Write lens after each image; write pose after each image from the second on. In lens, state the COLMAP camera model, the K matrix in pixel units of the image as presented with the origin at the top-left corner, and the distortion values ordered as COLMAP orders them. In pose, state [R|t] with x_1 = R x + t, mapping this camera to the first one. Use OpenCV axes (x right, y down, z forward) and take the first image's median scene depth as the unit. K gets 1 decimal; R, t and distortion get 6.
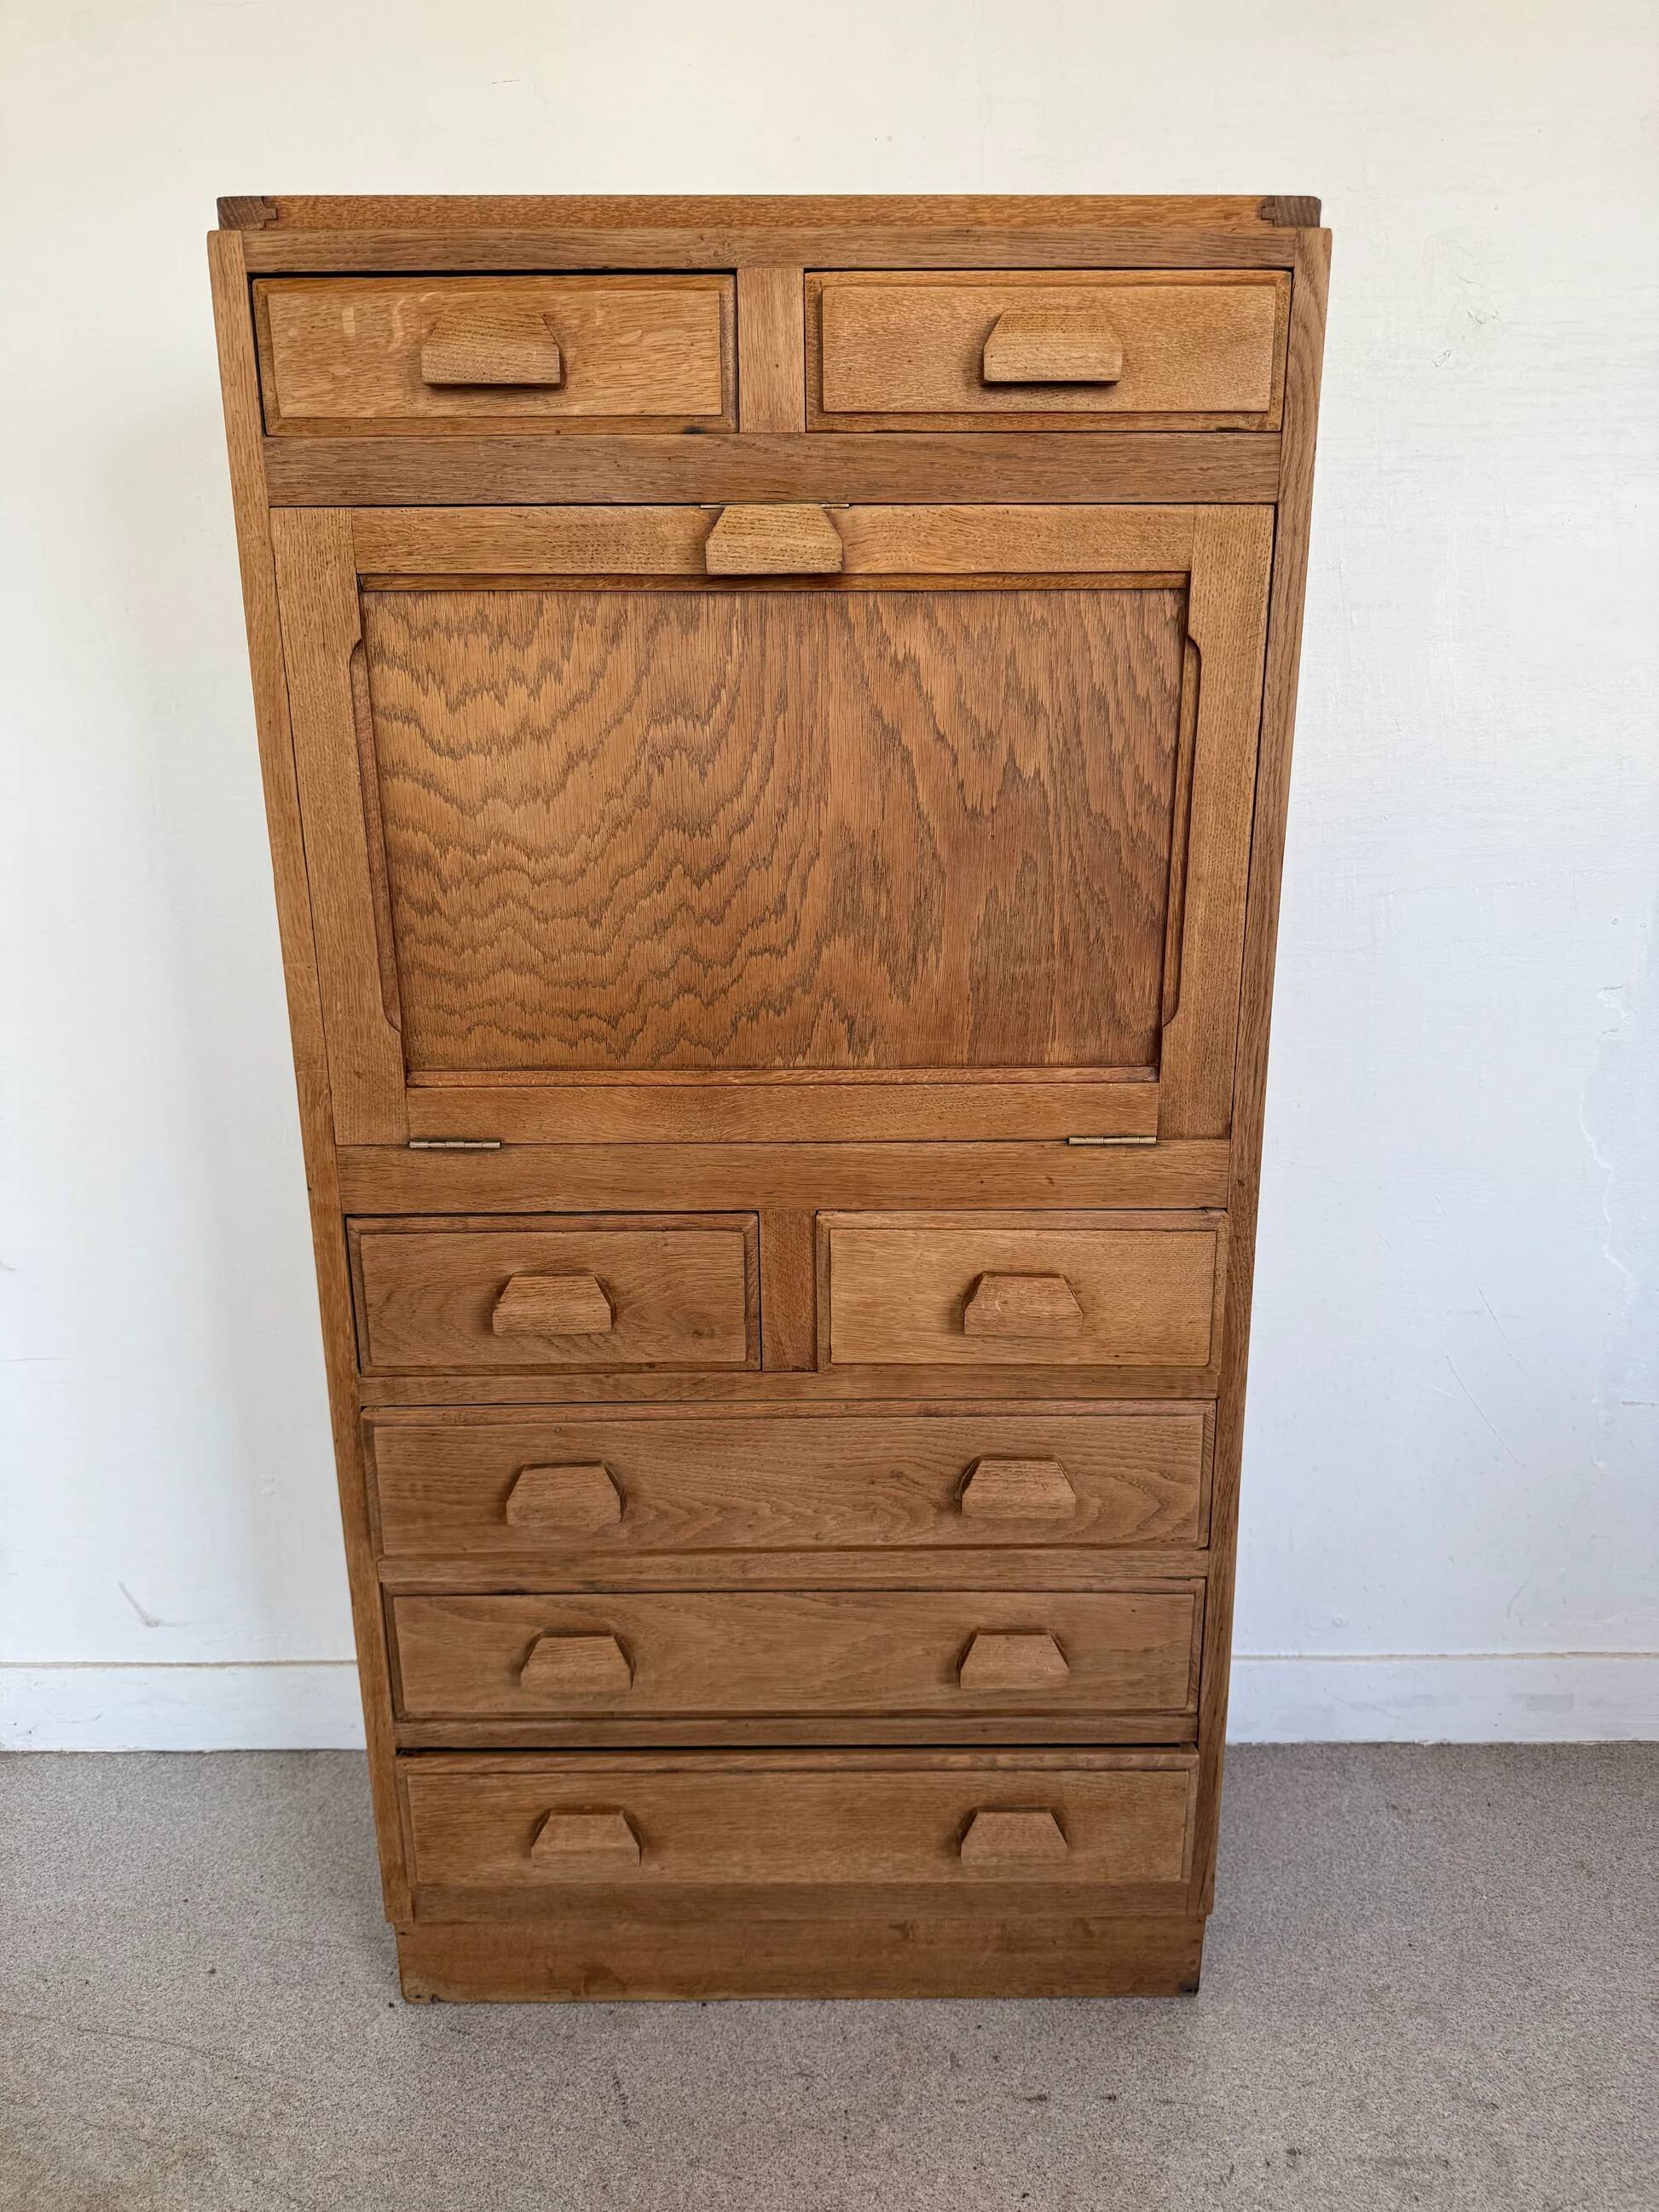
lens RADIAL K [[1601.3, 0, 844.2], [0, 1601.3, 1097.7], [0, 0, 1]] dist [0.007924, -0.024654]
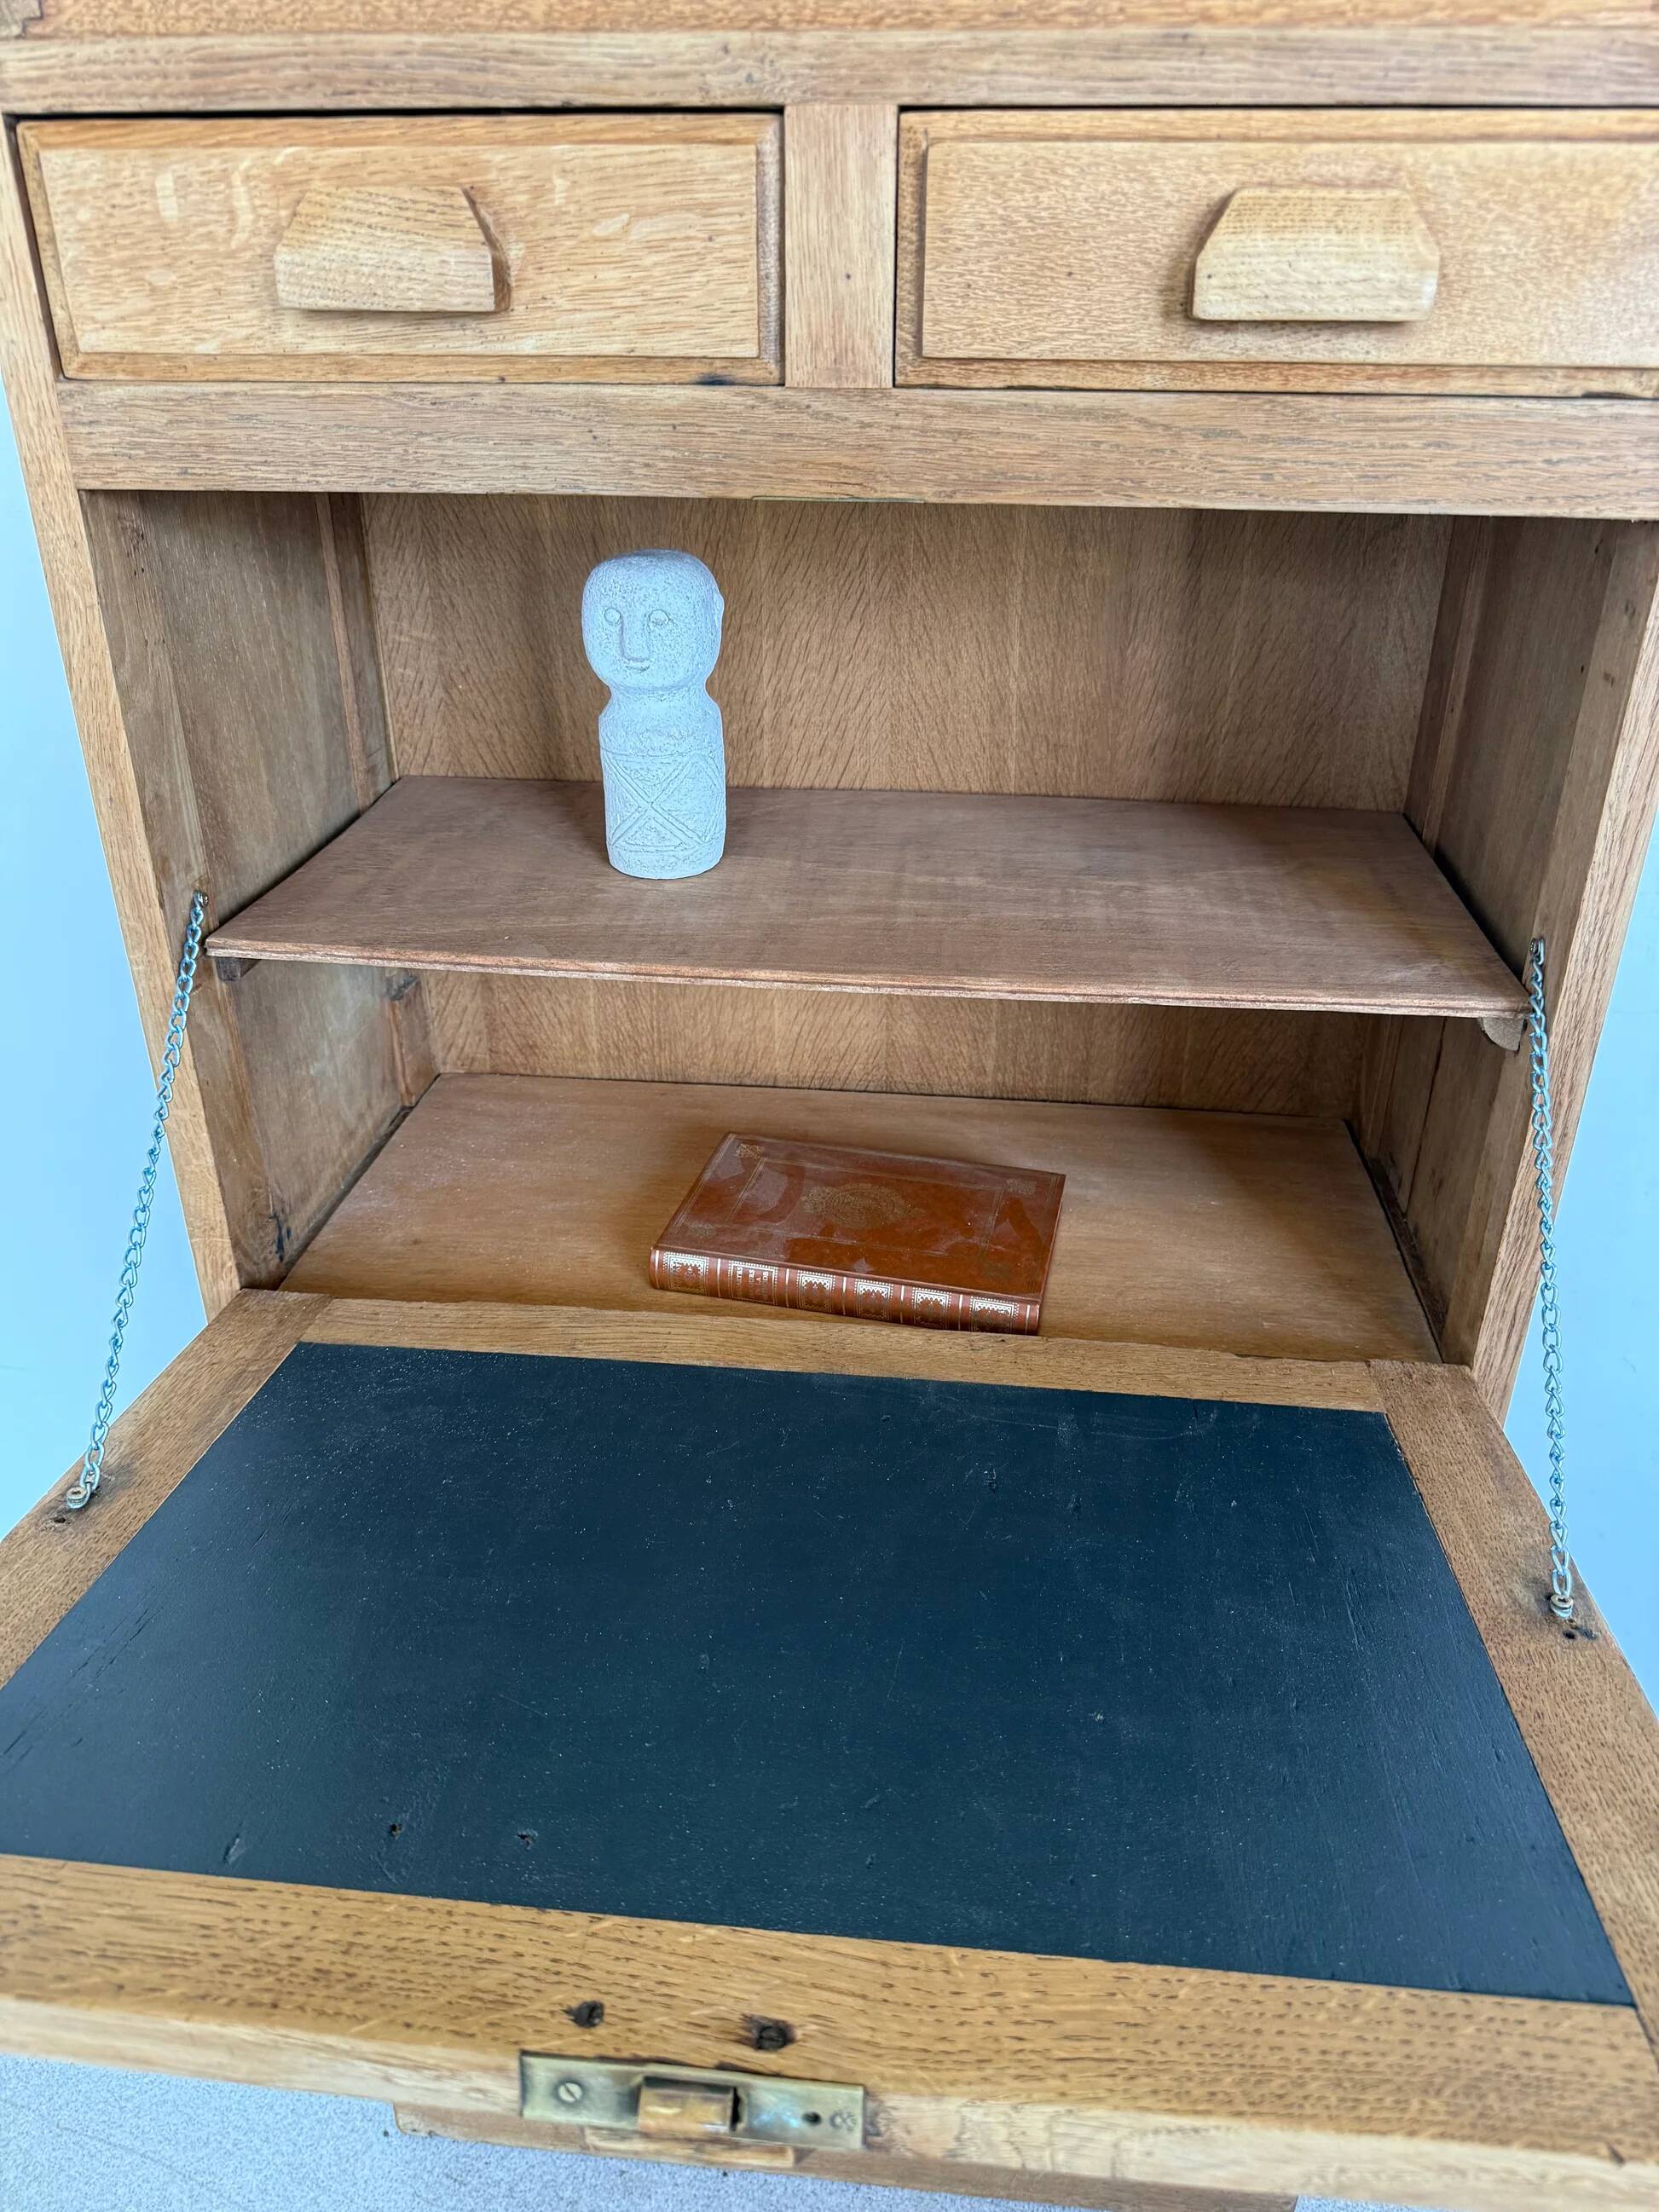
lens RADIAL K [[1601.3, 0, 835.2], [0, 1601.3, 1093.1], [0, 0, 1]] dist [0.007924, -0.024654]
pose [[0.994356, 0.056781, -0.089617, 0.021610], [-0.037738, 0.978778, 0.201418, -0.240203], [0.099152, -0.196899, 0.975397, 0.302543]]
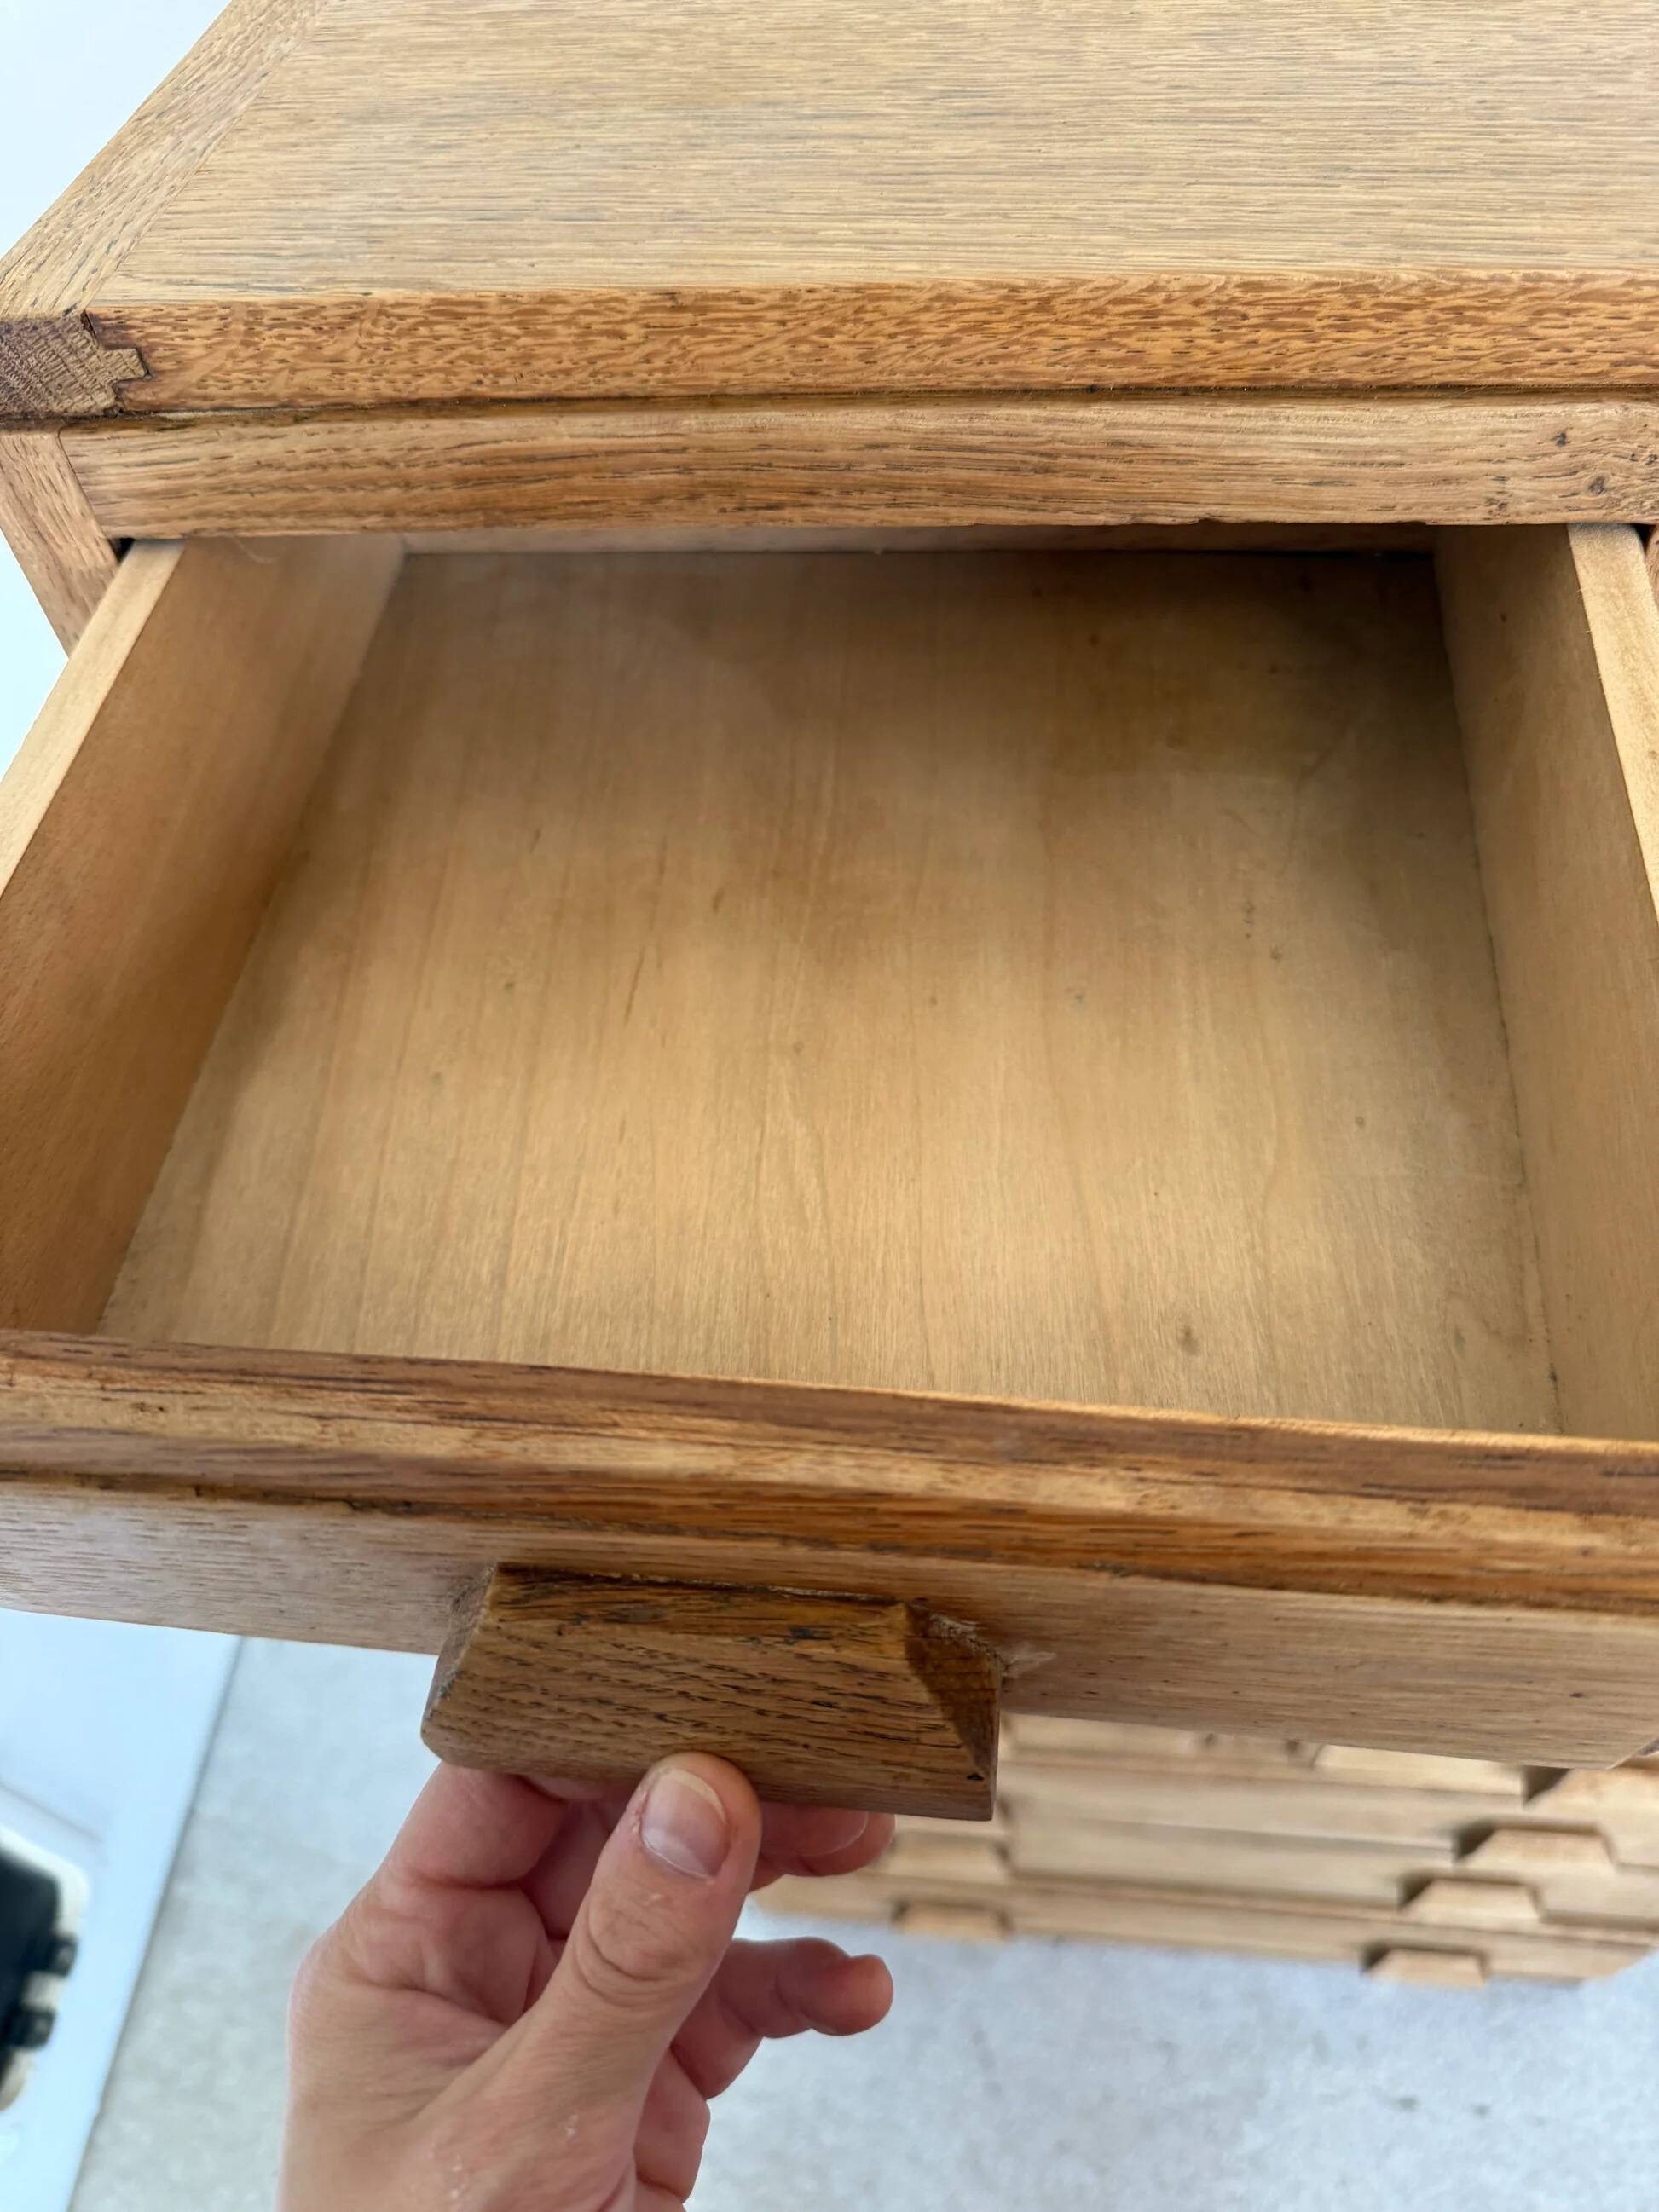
lens RADIAL K [[1601.3, 0, 821.0], [0, 1601.3, 1102.4], [0, 0, 1]] dist [0.007924, -0.024654]
pose [[0.992086, 0.034792, -0.120640, -0.155161], [0.043092, 0.808129, 0.587427, -0.523876], [0.117930, -0.587977, 0.800234, 0.582636]]
